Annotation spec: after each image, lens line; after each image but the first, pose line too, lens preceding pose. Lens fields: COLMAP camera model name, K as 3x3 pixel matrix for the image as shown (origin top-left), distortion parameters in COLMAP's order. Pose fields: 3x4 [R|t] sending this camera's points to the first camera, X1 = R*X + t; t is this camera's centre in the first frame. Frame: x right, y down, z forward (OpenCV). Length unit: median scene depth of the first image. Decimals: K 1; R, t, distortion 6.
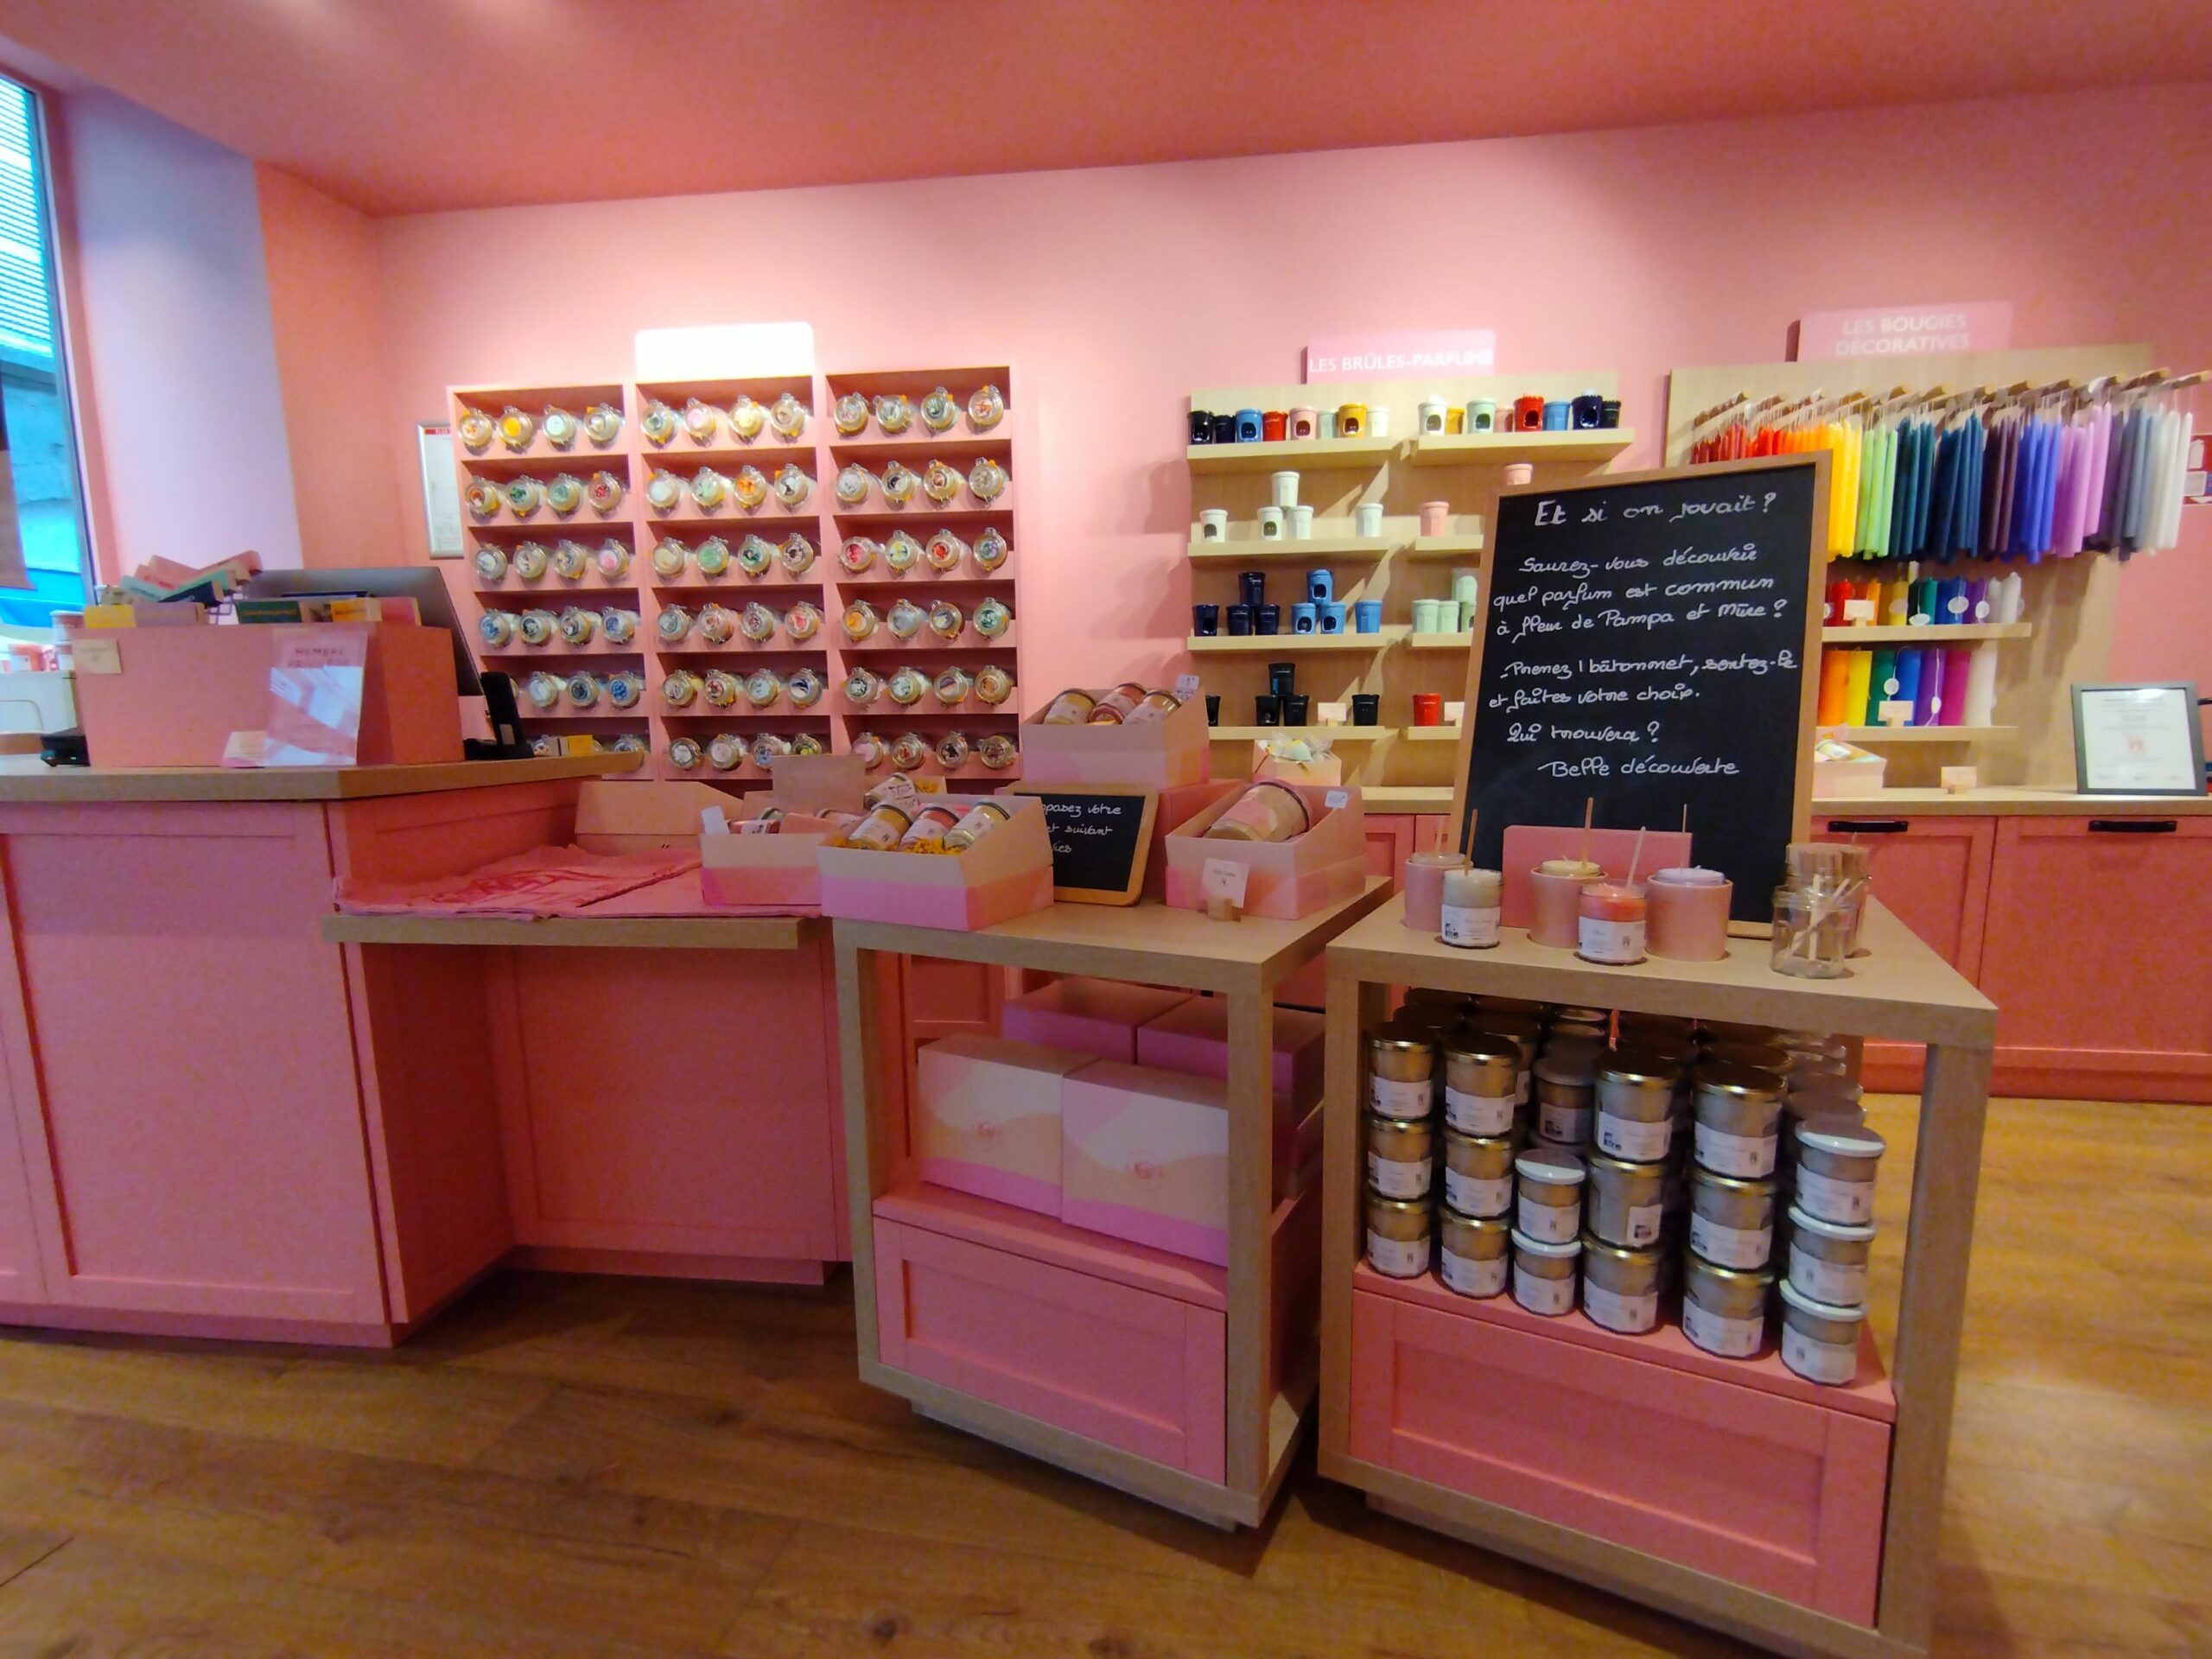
lens RADIAL K [[1032.2, 0, 1108.4], [0, 1032.2, 864.8], [0, 0, 1]] dist [-0.025079, 0.010173]
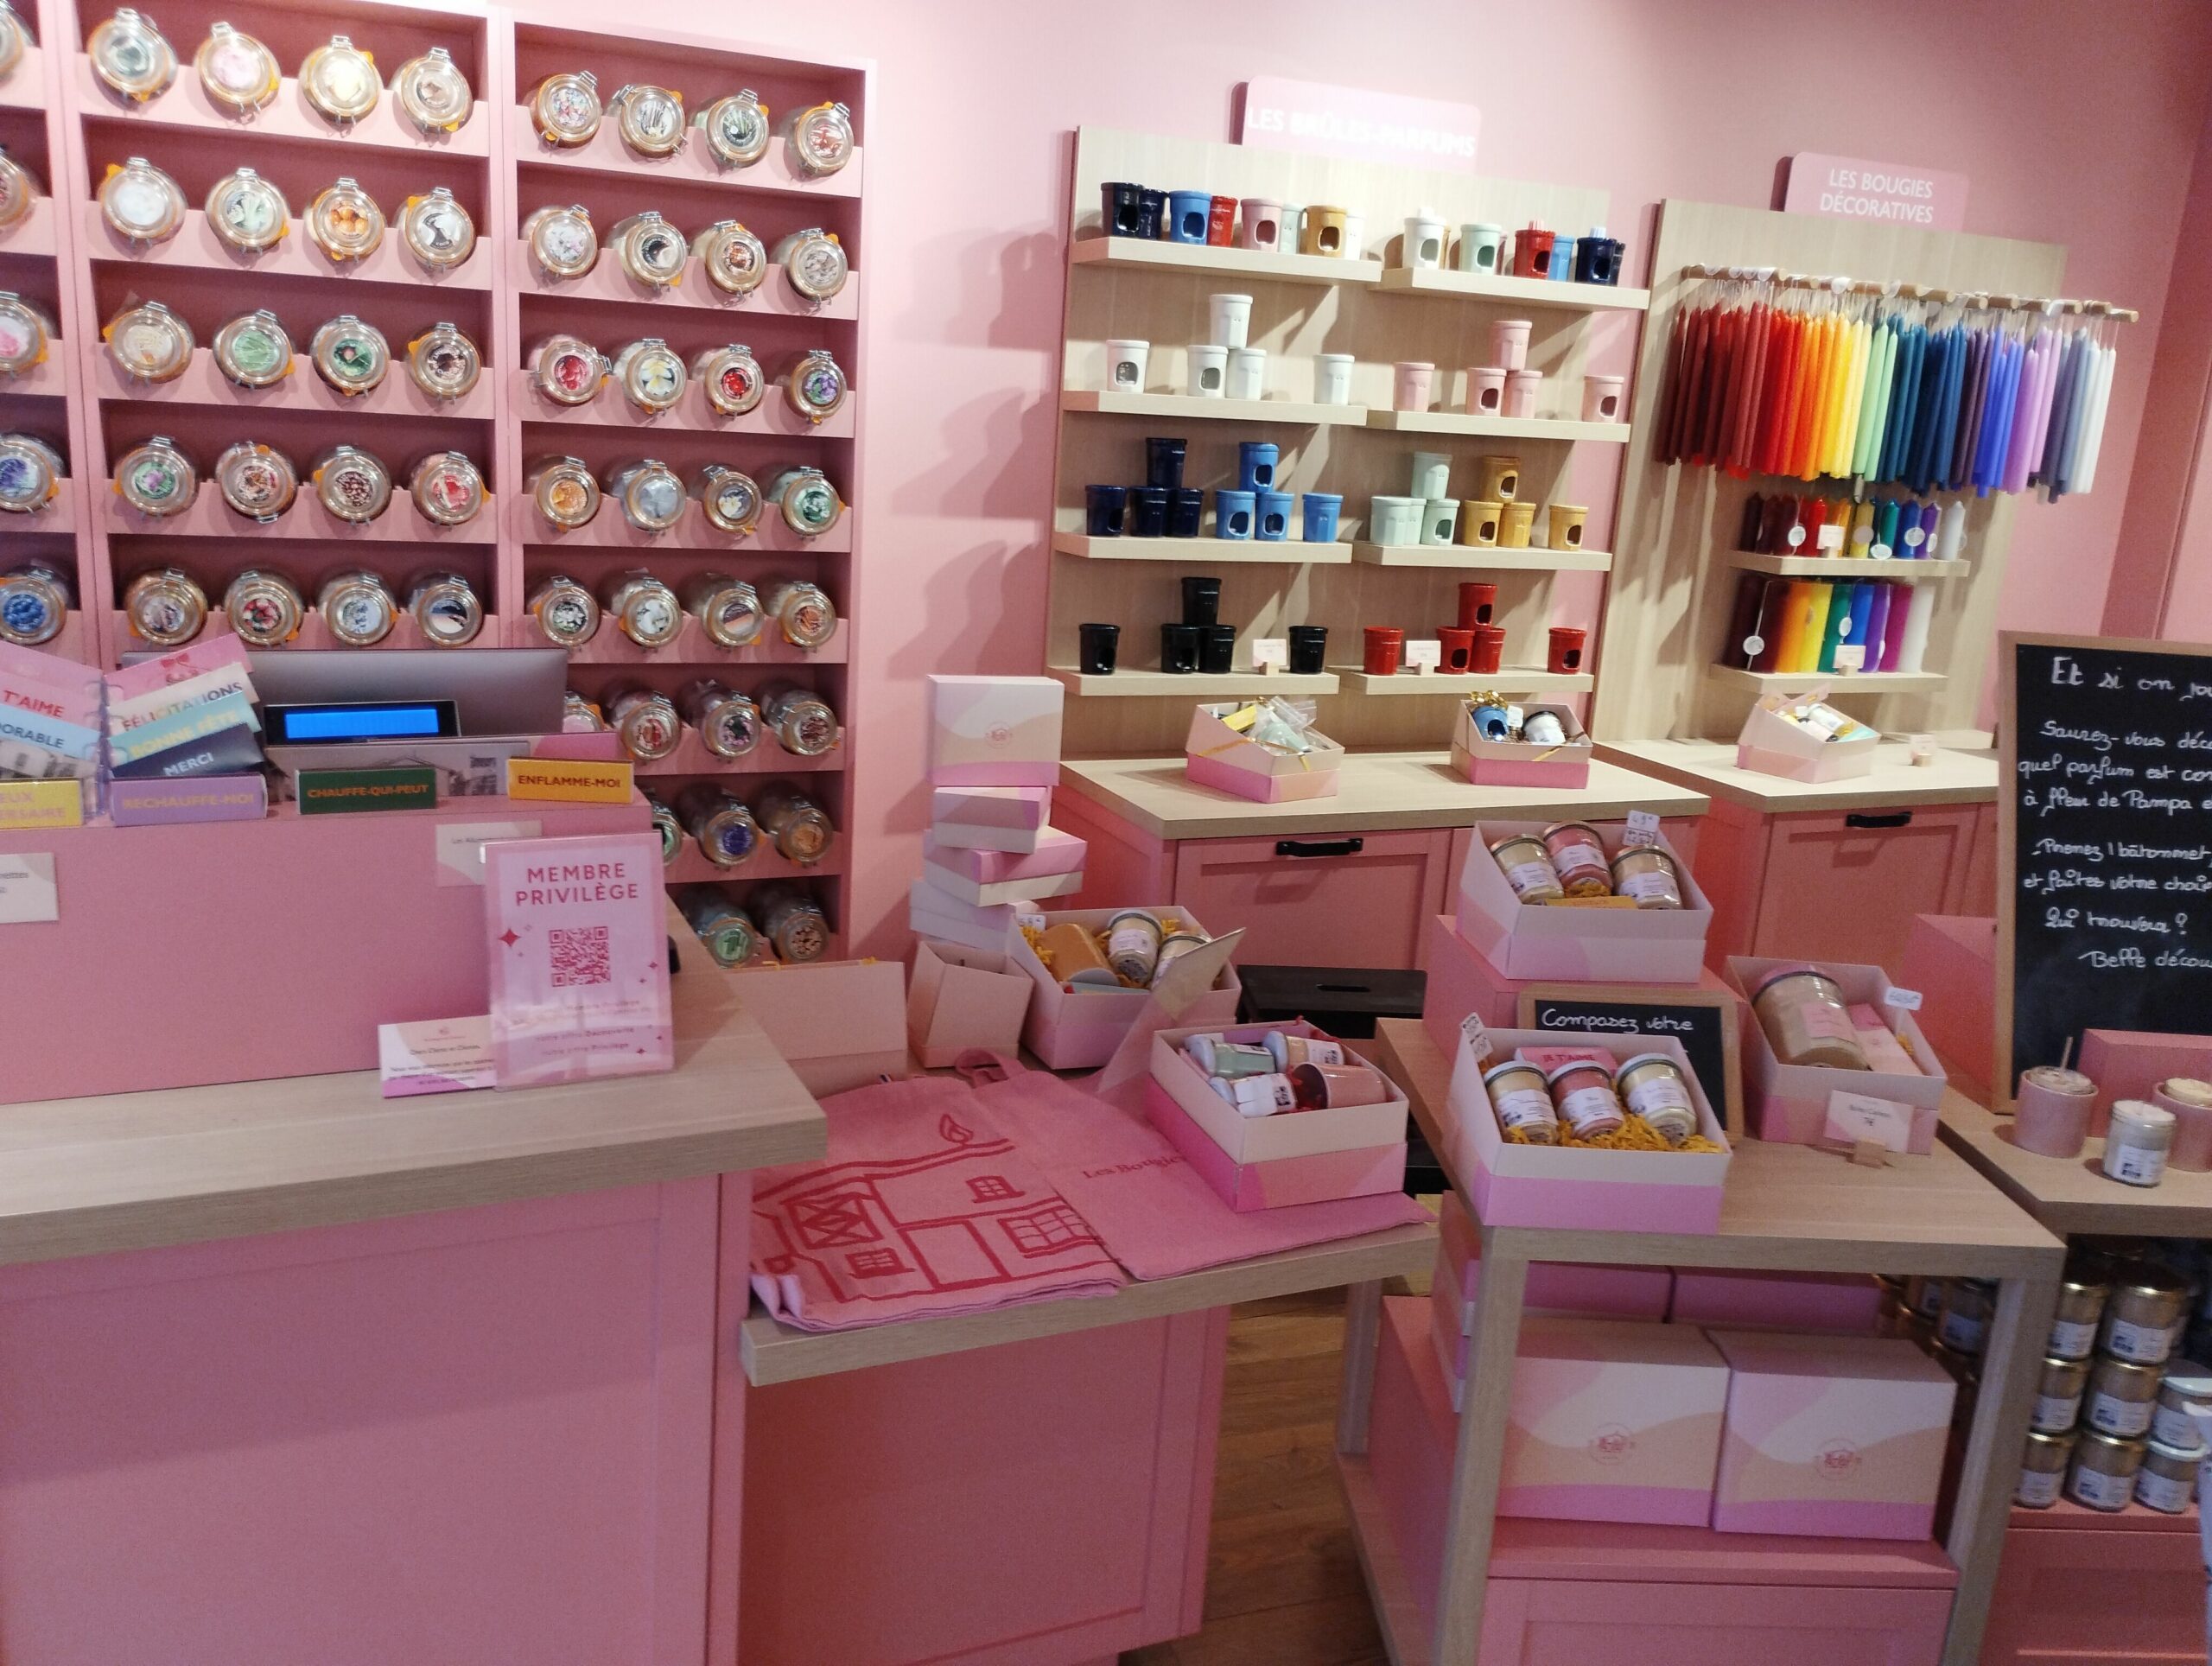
lens RADIAL K [[1877.0, 0, 1106.0], [0, 1877.0, 833.0], [0, 0, 1]] dist [0.000966, -0.003790]
pose [[0.850545, -0.061935, 0.522243, -0.569779], [0.003023, 0.993601, 0.112911, -0.185005], [-0.525894, -0.094457, 0.845289, 0.002972]]
